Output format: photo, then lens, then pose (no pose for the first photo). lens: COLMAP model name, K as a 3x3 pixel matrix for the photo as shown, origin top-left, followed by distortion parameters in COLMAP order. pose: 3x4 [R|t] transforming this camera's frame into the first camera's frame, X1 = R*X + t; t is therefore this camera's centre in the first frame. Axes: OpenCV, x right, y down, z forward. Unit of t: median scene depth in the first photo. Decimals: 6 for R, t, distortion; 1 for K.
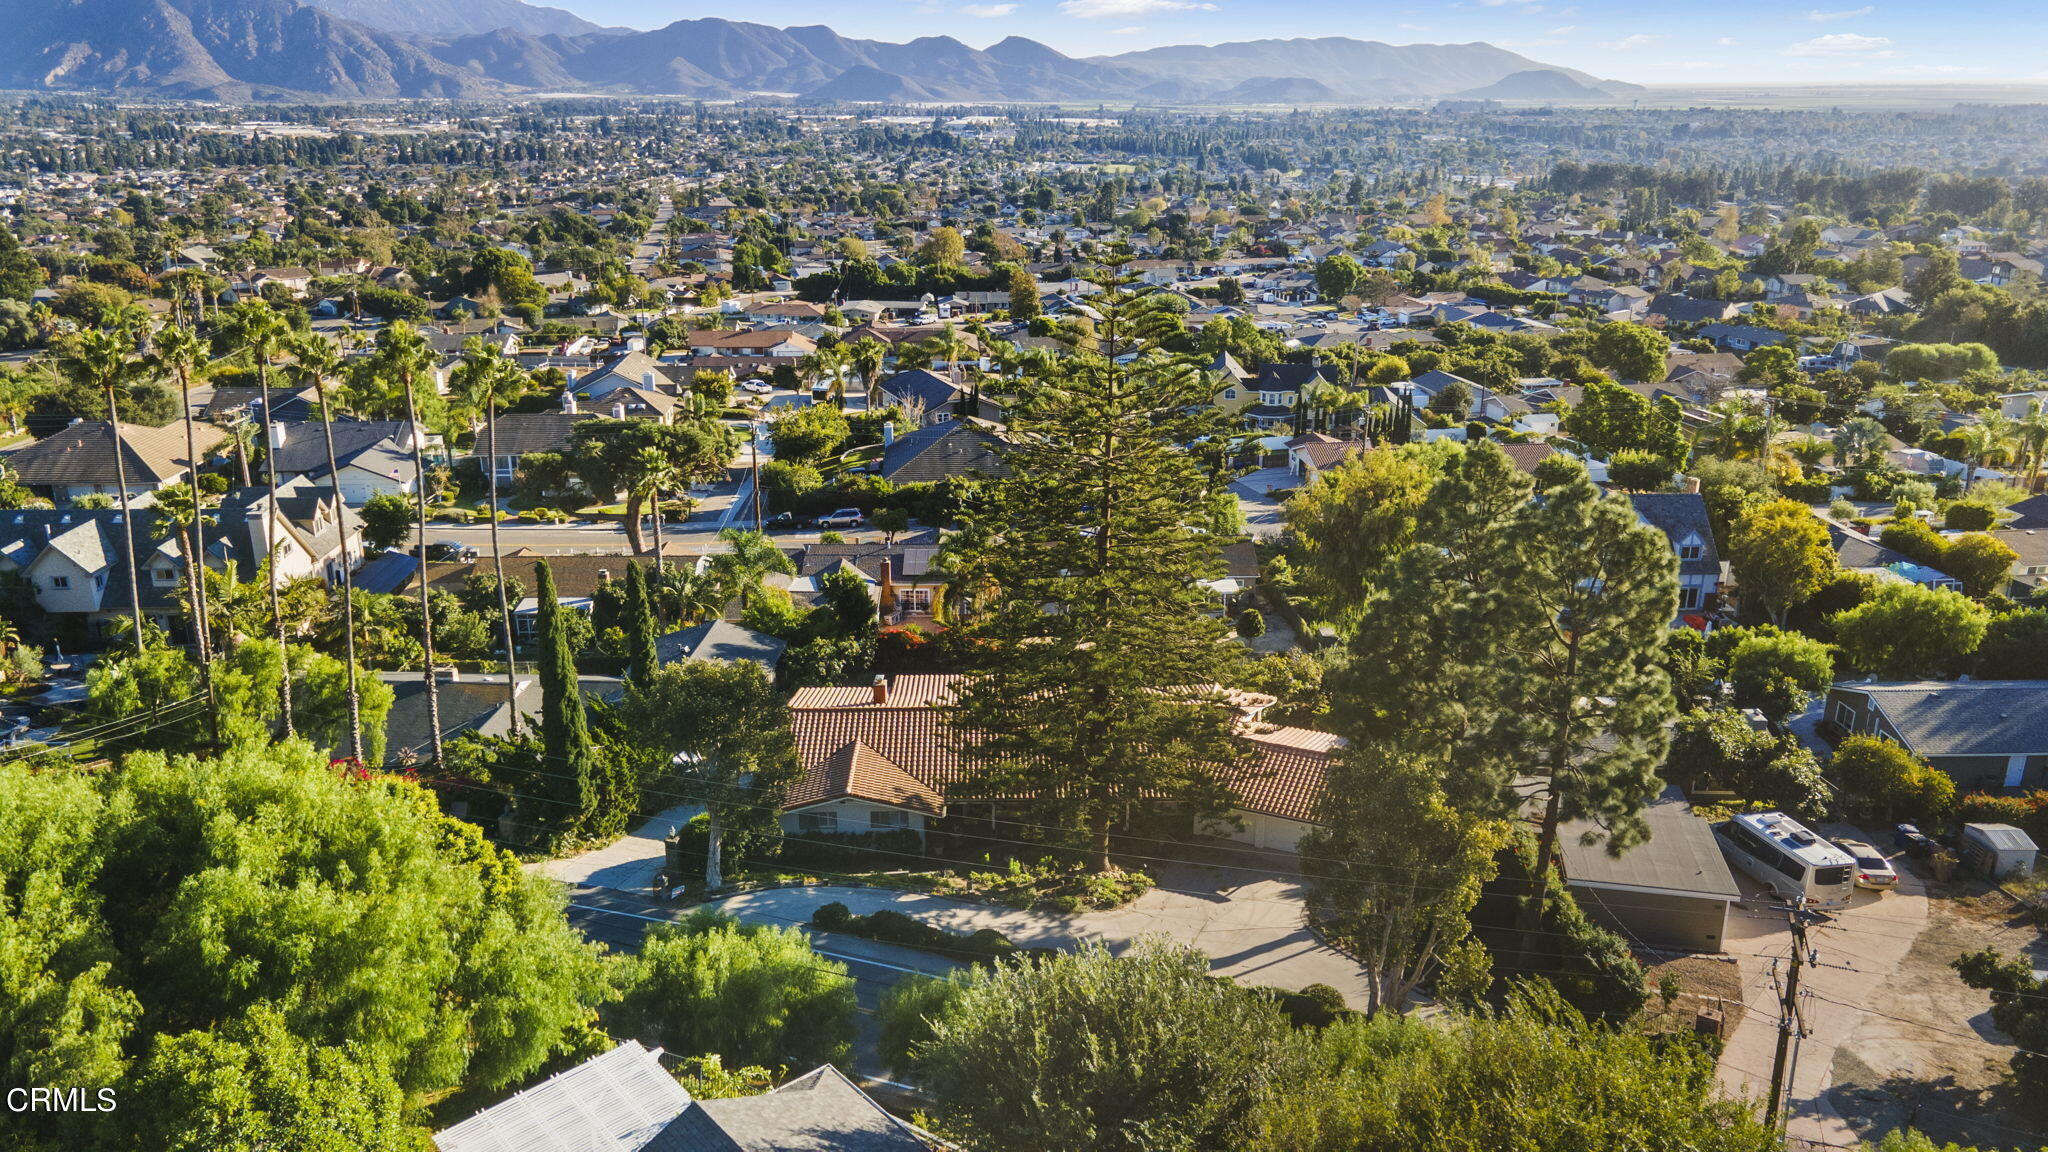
lens RADIAL K [[1491.9, 0, 1035.7], [0, 1491.9, 572.6], [0, 0, 1]] dist [0.029477, 0.018571]
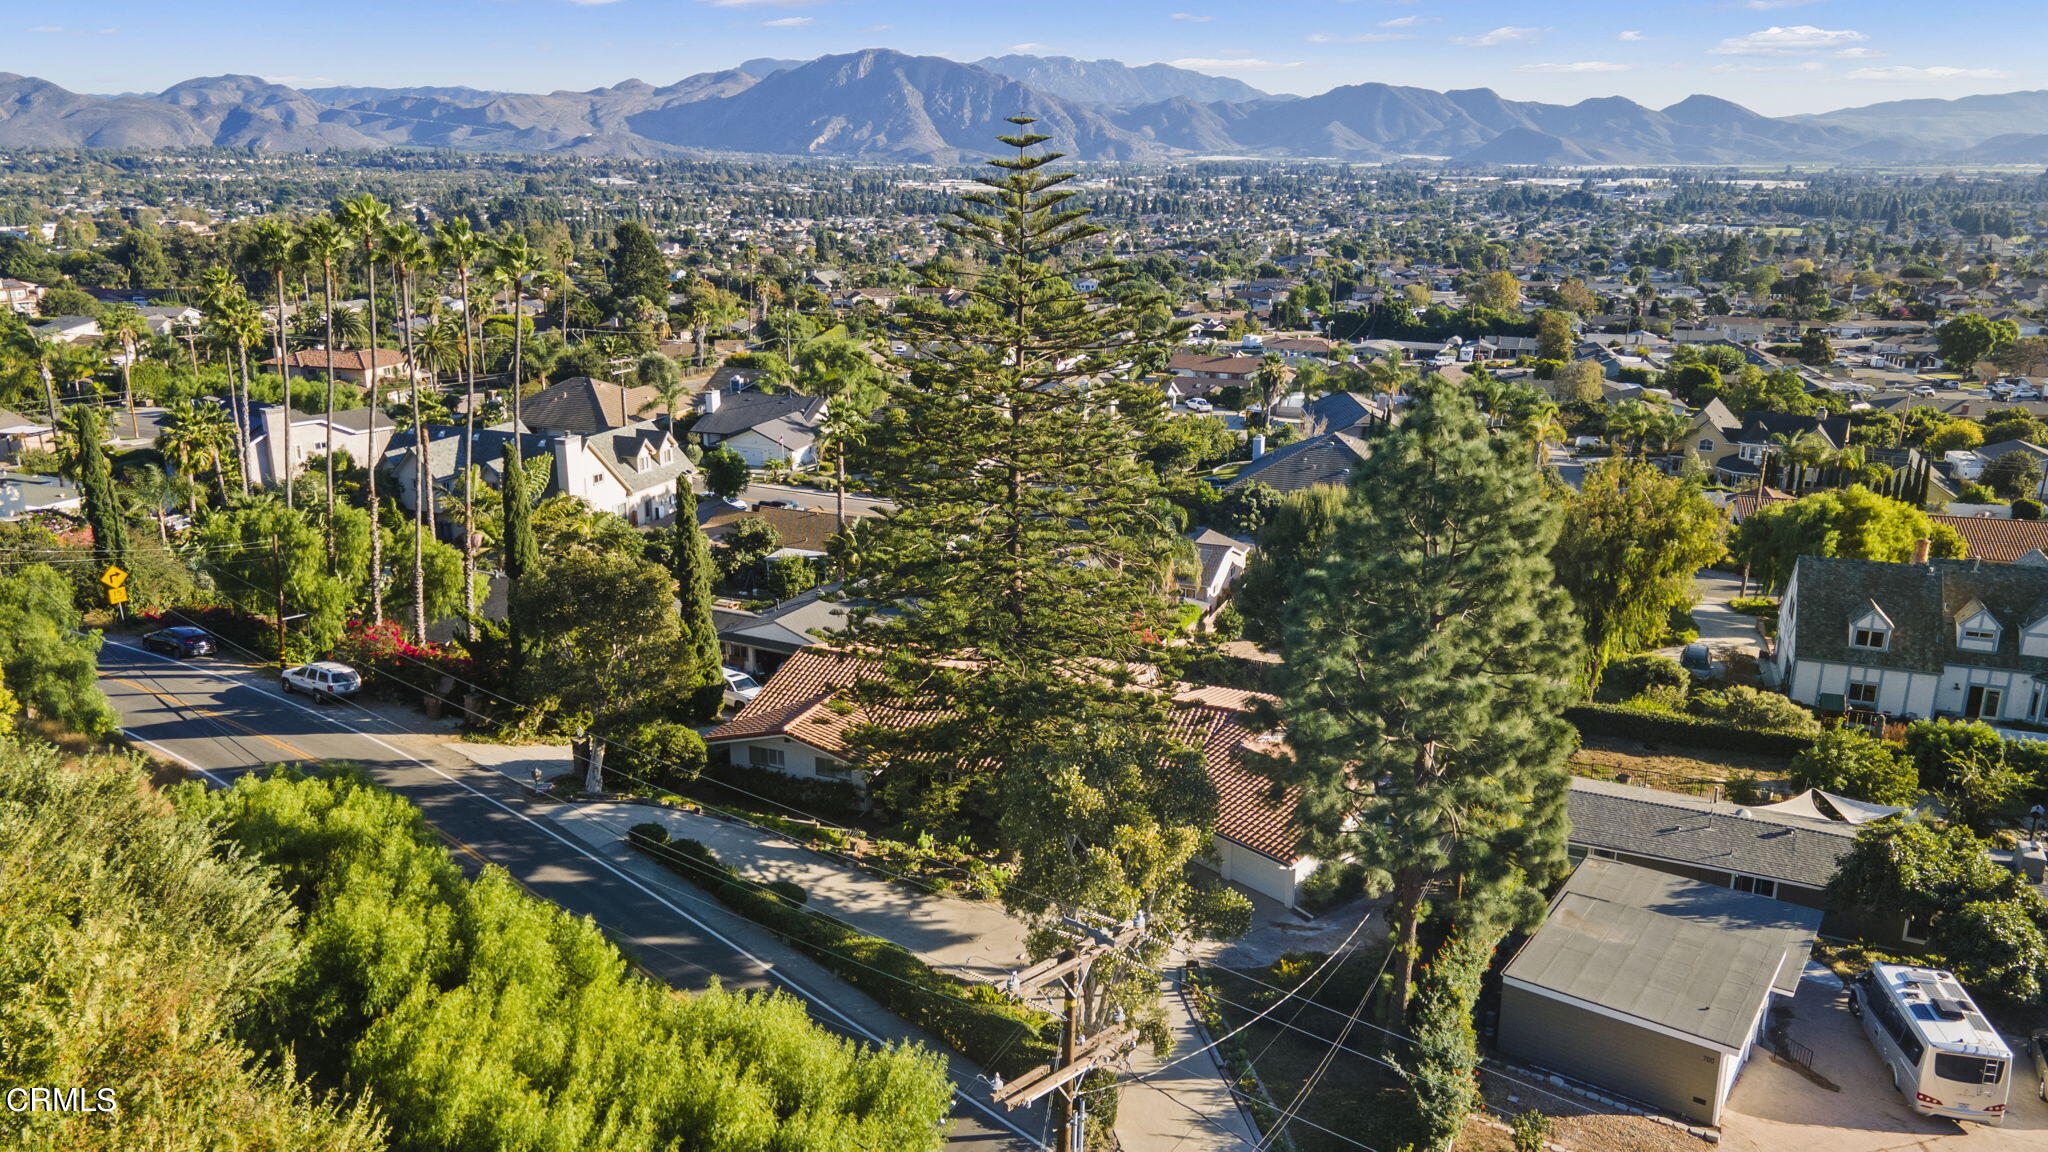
lens RADIAL K [[1491.9, 0, 1038.9], [0, 1491.9, 568.2], [0, 0, 1]] dist [0.029477, 0.018571]
pose [[0.916039, 0.112123, -0.385098, 0.059329], [-0.128223, 0.991611, -0.016296, 0.006847], [0.380041, 0.064306, 0.922732, 0.031778]]
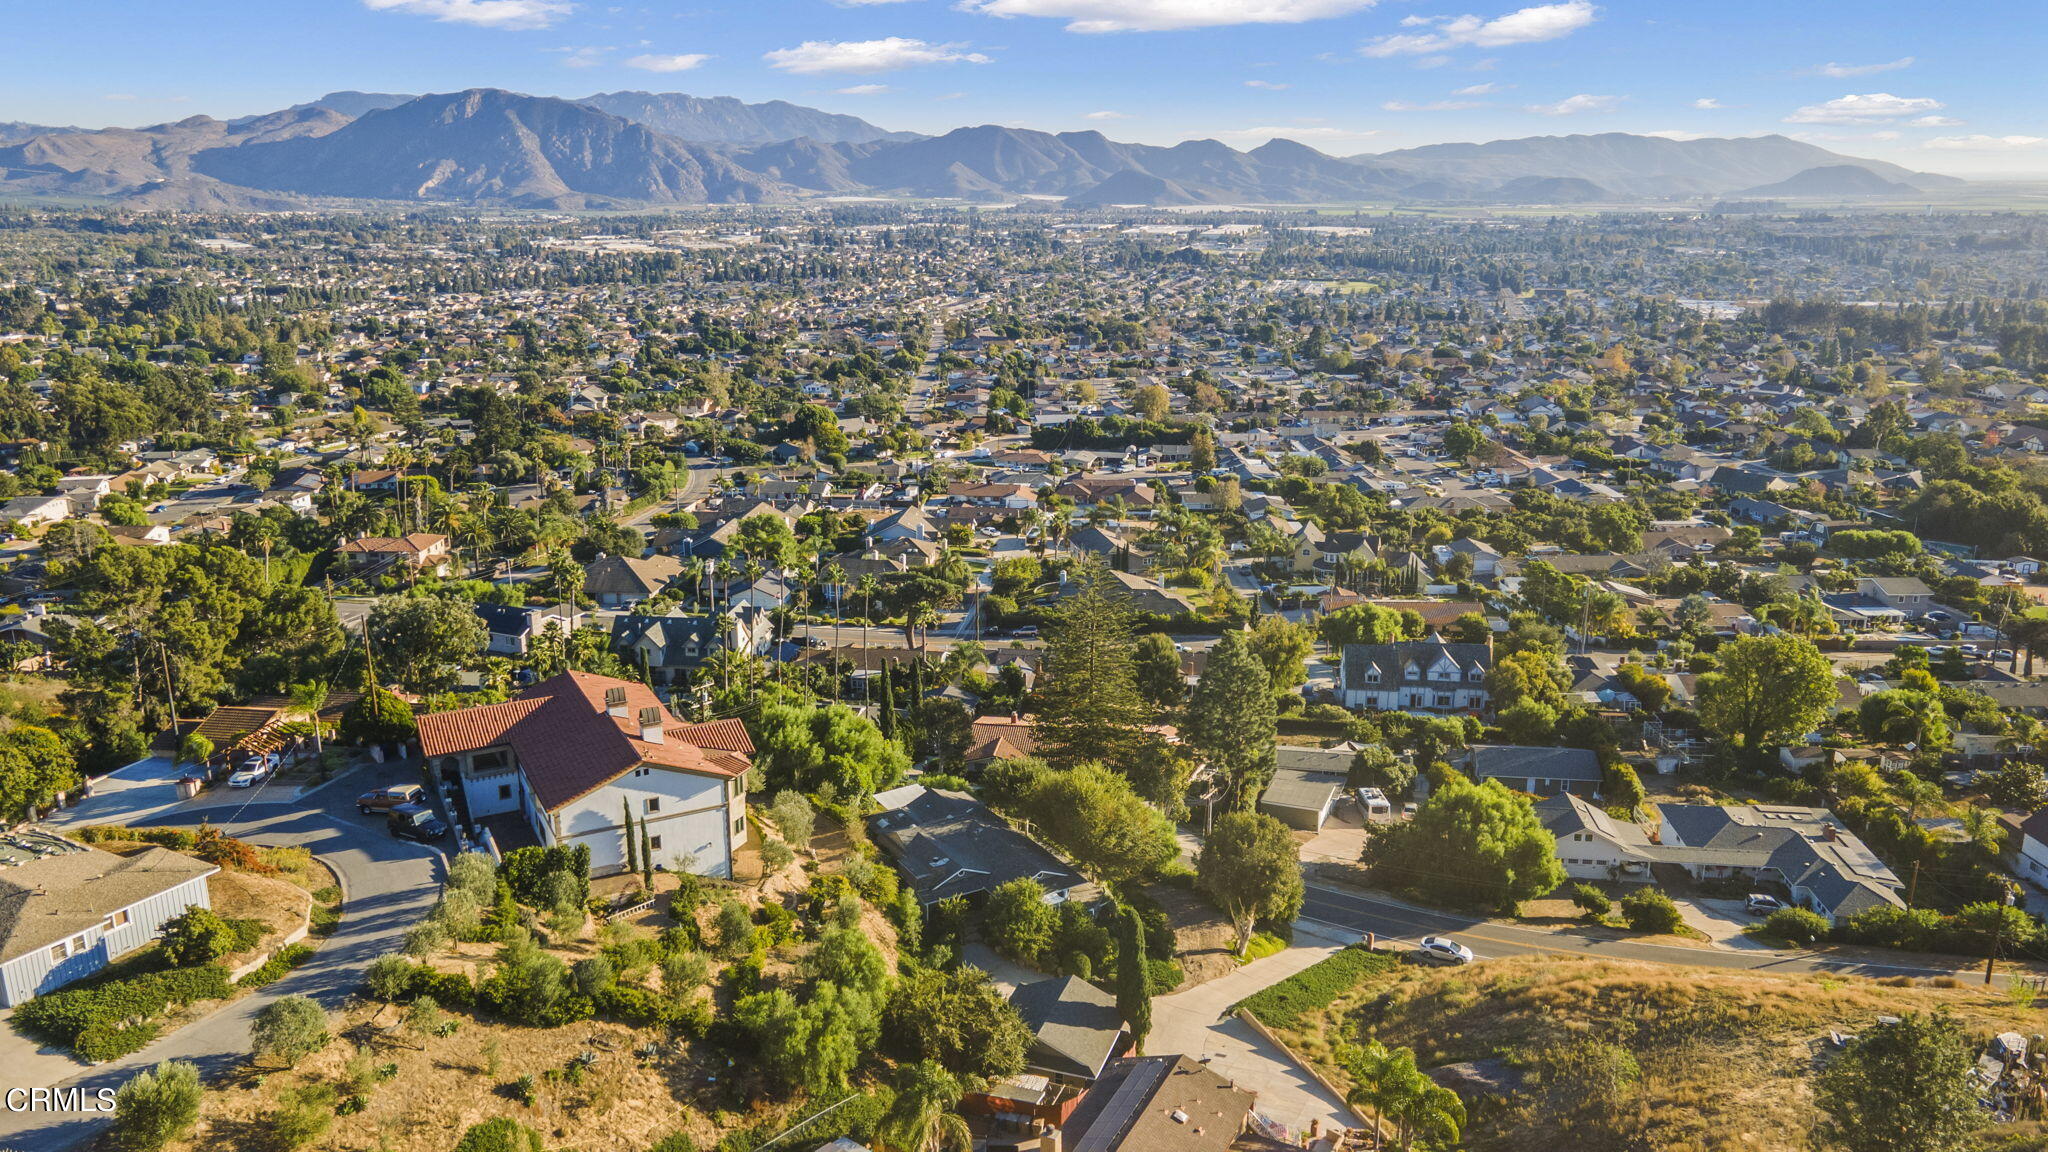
lens RADIAL K [[1491.9, 0, 1034.1], [0, 1491.9, 573.8], [0, 0, 1]] dist [0.029477, 0.018571]
pose [[0.985200, 0.039484, -0.166801, 0.055930], [-0.048904, 0.997409, -0.052752, -0.004393], [0.164286, 0.060129, 0.984578, -0.238227]]
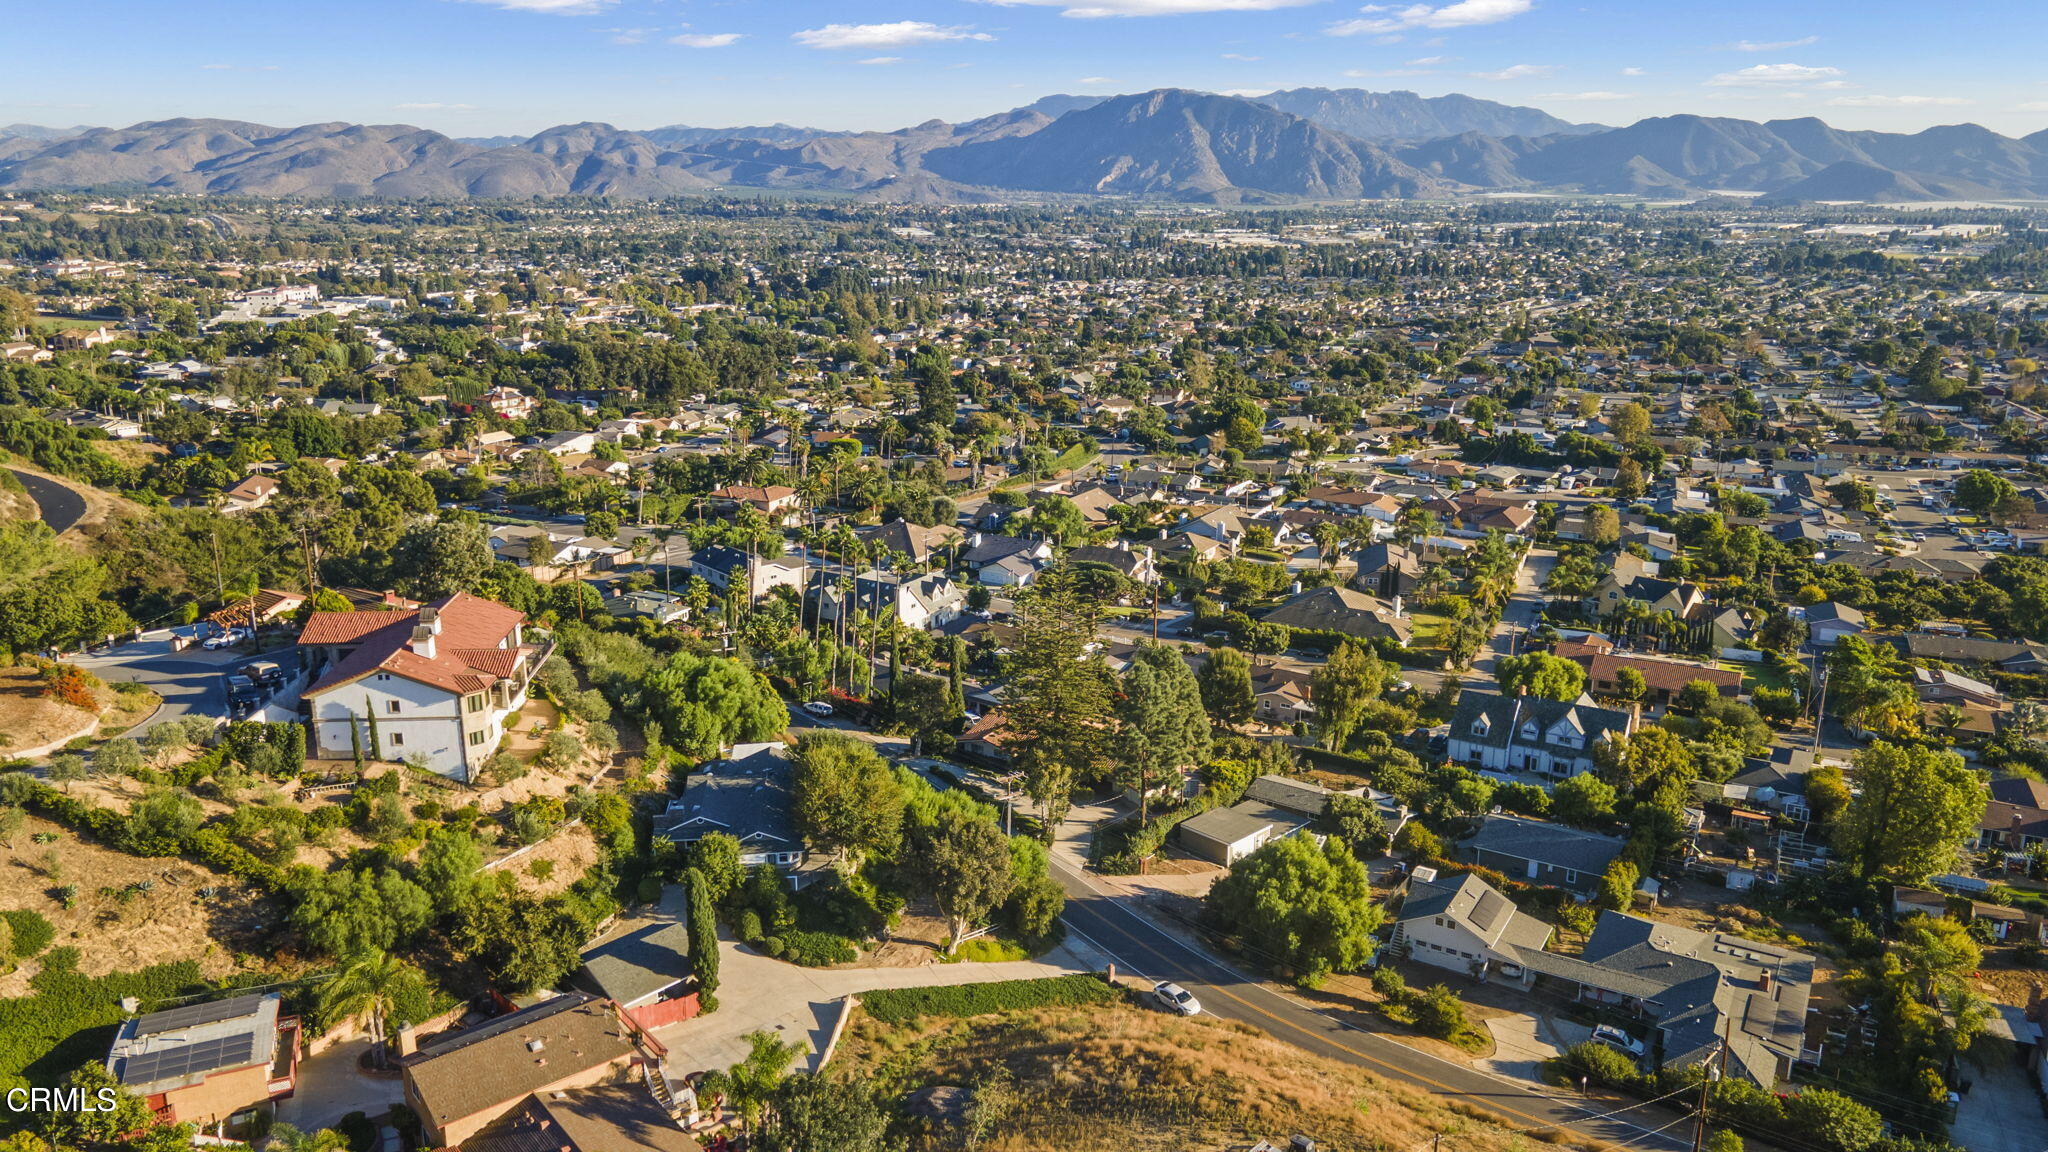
lens RADIAL K [[1491.9, 0, 1035.1], [0, 1491.9, 569.7], [0, 0, 1]] dist [0.029477, 0.018571]
pose [[0.824905, 0.145374, -0.546259, 0.212181], [-0.176629, 0.984266, -0.004788, -0.023055], [0.536968, 0.100435, 0.837603, -0.183859]]
